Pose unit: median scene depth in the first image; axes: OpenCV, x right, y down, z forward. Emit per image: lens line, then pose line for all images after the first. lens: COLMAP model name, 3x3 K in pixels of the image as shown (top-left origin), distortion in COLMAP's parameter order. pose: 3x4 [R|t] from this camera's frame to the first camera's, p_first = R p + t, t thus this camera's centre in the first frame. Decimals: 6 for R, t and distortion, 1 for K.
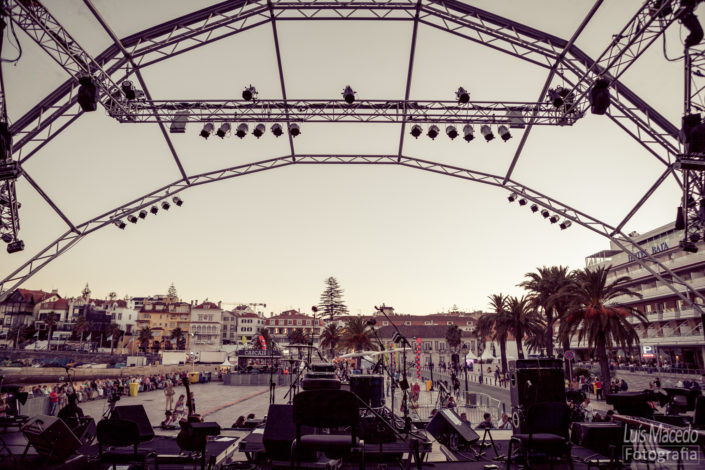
lens RADIAL K [[488.8, 0, 342.8], [0, 488.8, 258.5], [0, 0, 1]] dist [-0.061308, 0.002516]
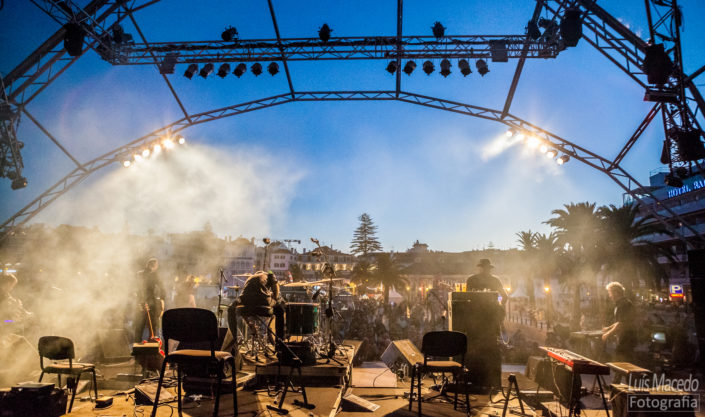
lens RADIAL K [[491.5, 0, 352.0], [0, 491.5, 208.9], [0, 0, 1]] dist [-0.064801, 0.004045]
pose [[0.997441, 0.000609, -0.071492, 0.114829], [0.001361, 0.999621, 0.027509, 0.003180], [0.071482, -0.027536, 0.997062, -0.019361]]
